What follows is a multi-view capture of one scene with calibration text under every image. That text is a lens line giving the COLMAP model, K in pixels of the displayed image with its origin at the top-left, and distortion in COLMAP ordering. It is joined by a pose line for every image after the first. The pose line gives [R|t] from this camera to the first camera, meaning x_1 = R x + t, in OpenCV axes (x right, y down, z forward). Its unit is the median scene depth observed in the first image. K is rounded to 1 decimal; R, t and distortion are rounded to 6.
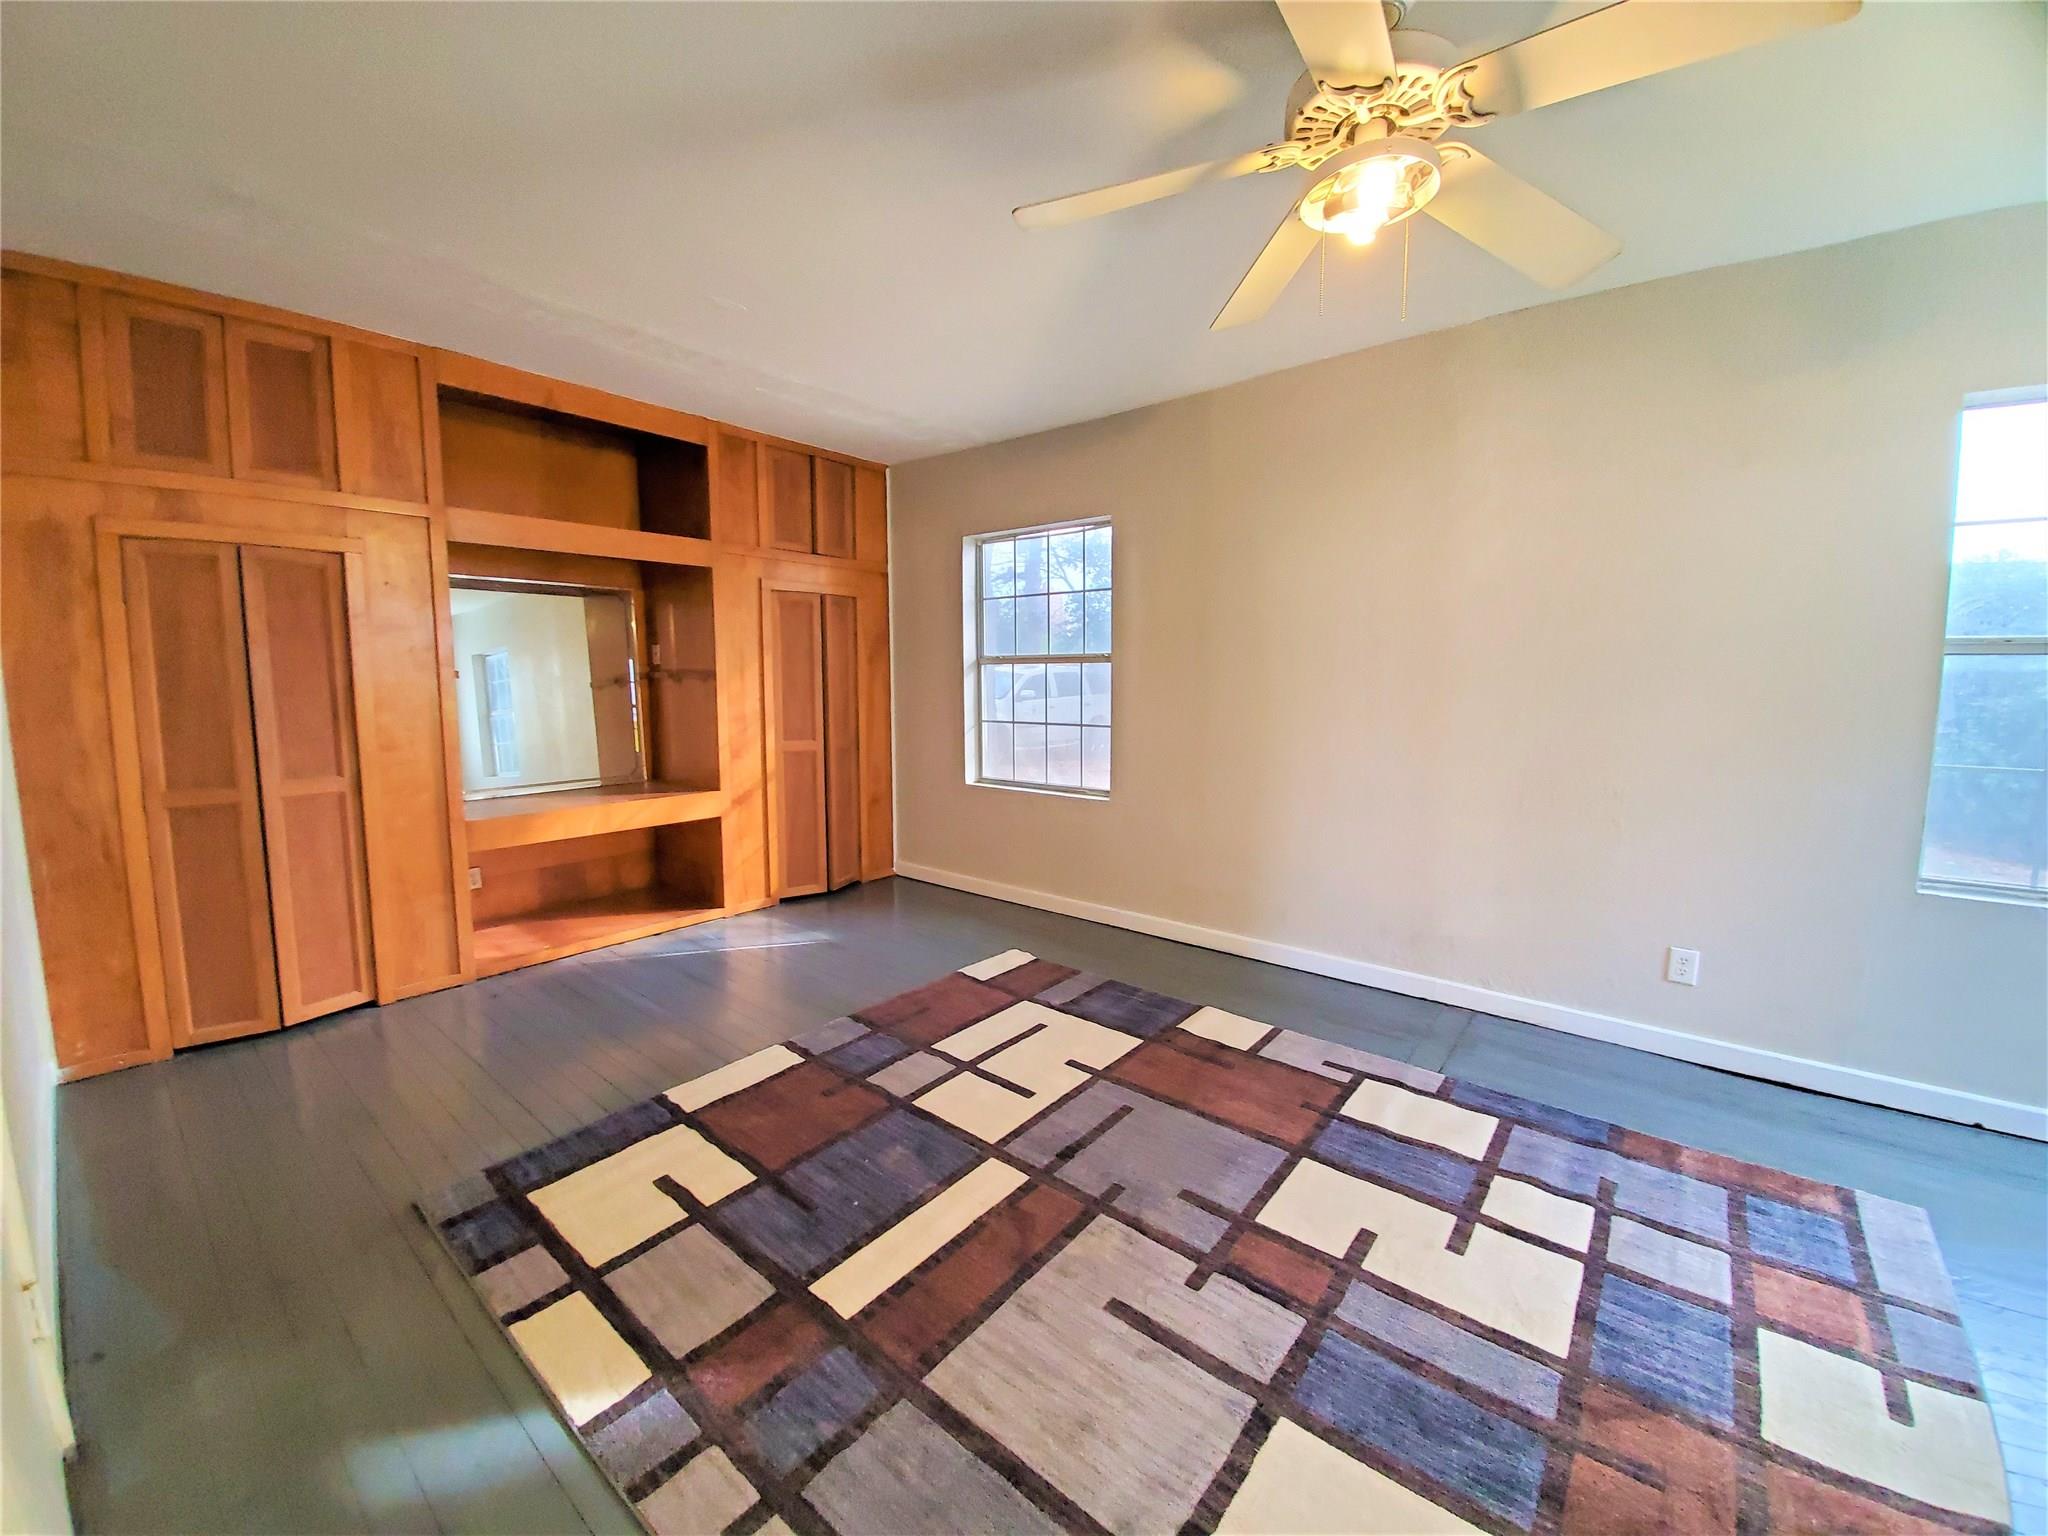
lens RADIAL K [[819.0, 0, 1019.7], [0, 819.0, 759.6], [0, 0, 1]] dist [-0.037763, -0.001395]
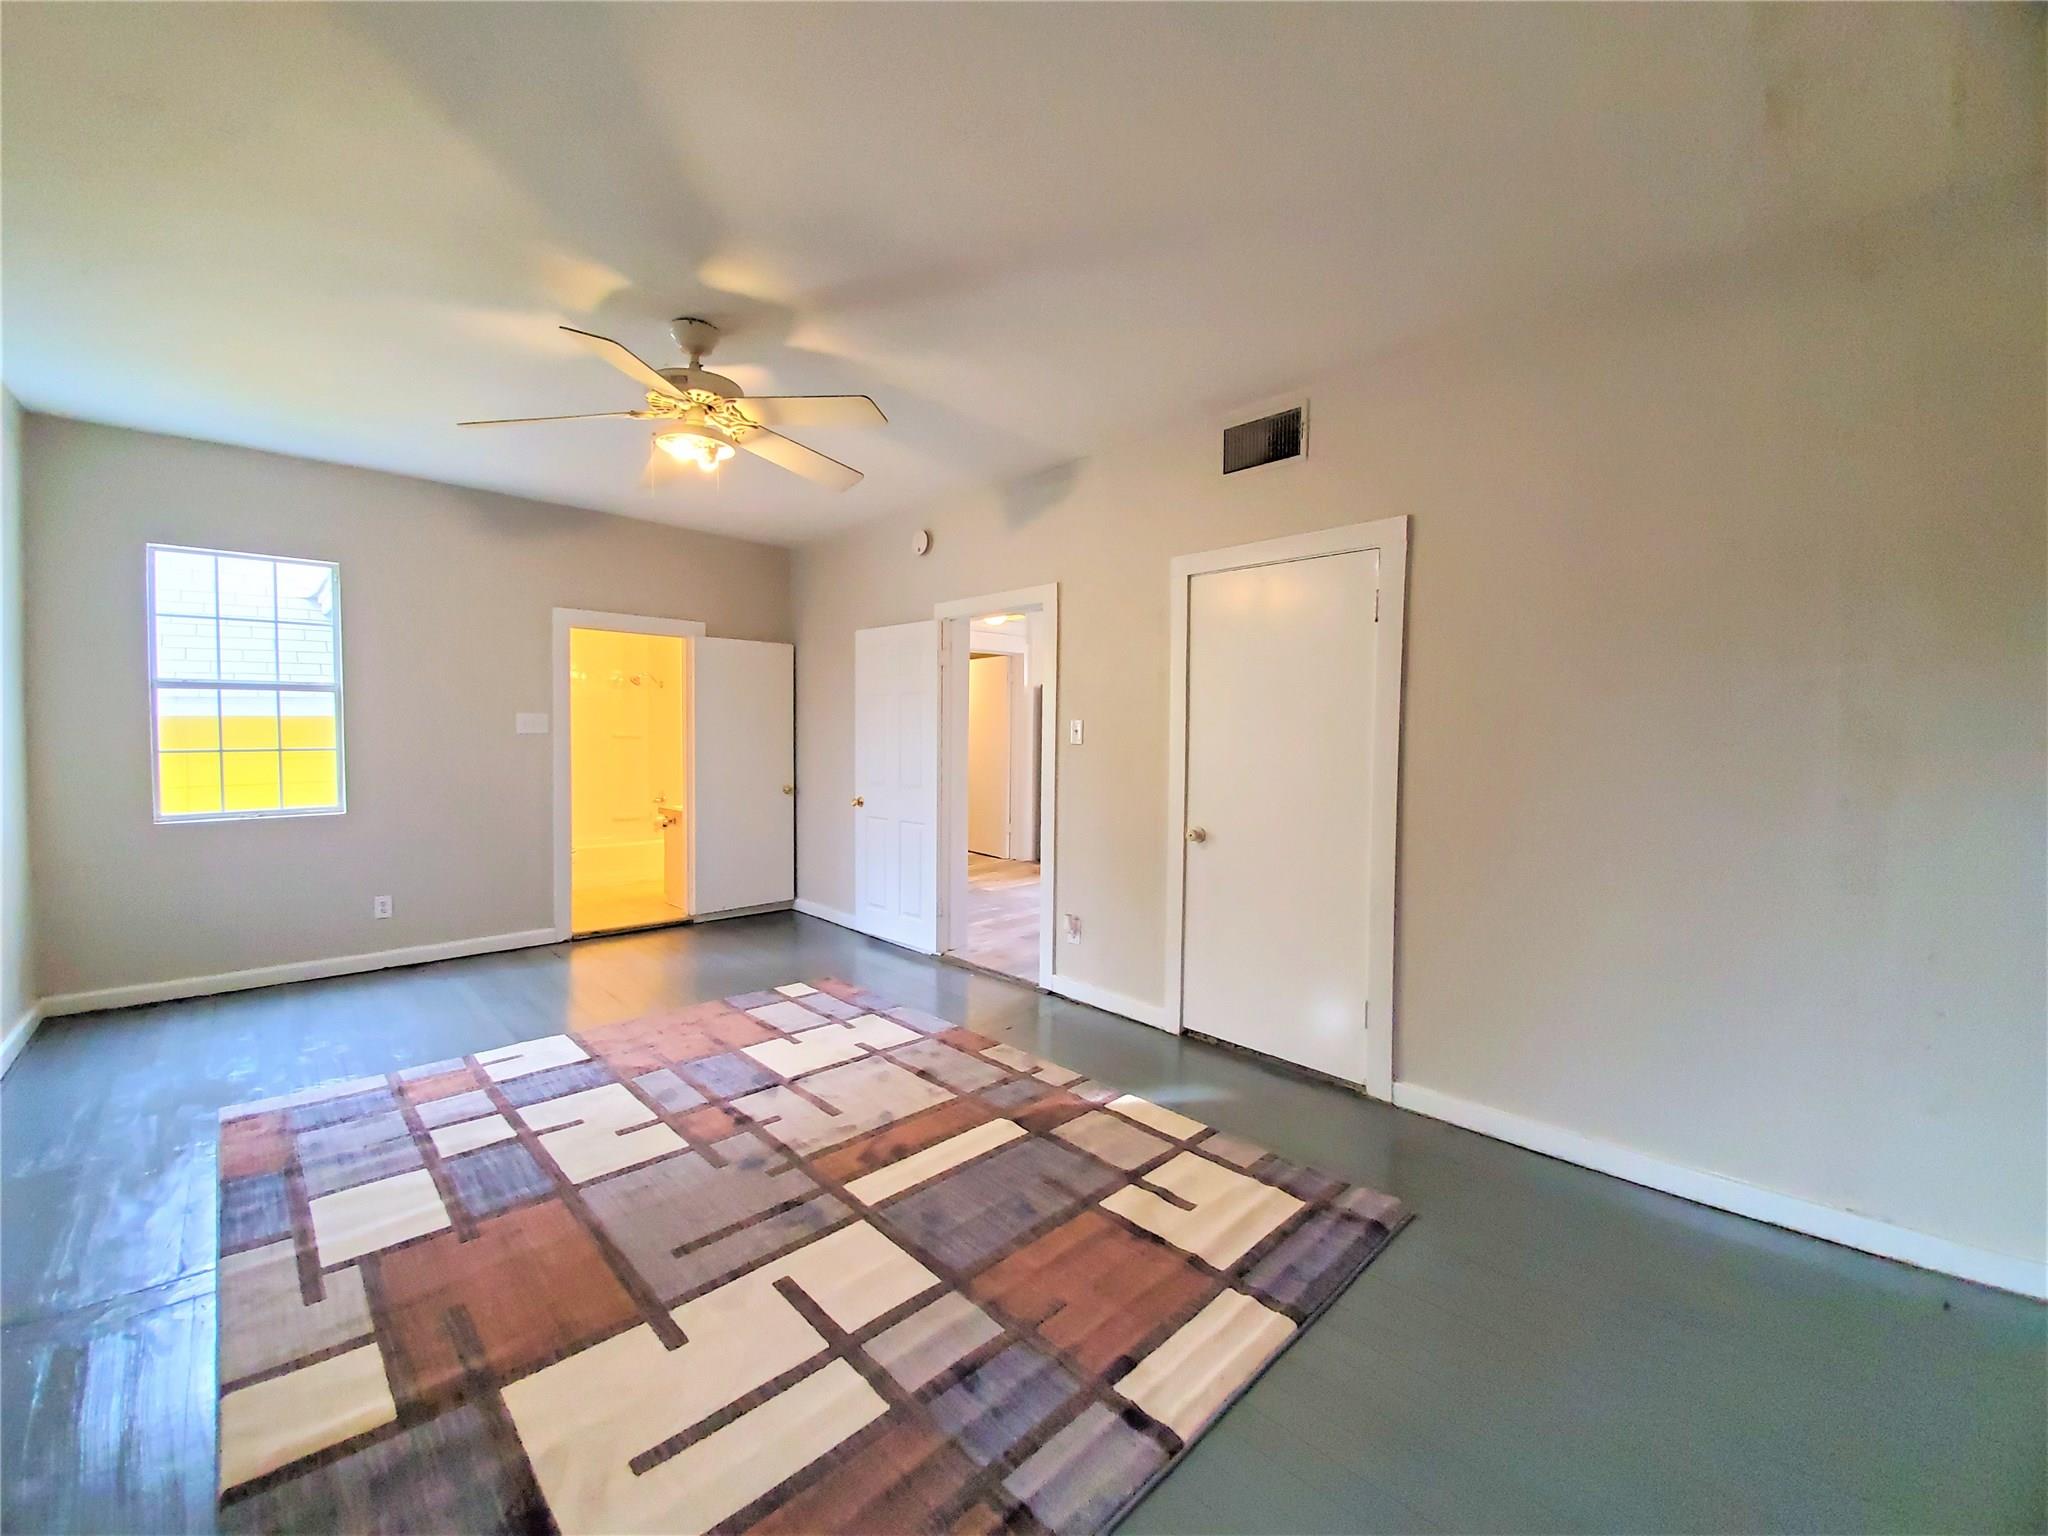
lens RADIAL K [[819.0, 0, 1022.7], [0, 819.0, 769.0], [0, 0, 1]] dist [-0.037763, -0.001395]
pose [[-0.994403, -0.017870, 0.104129, -0.340051], [-0.001775, 0.988278, 0.152652, -0.201454], [-0.105636, 0.151612, -0.982779, 2.030456]]
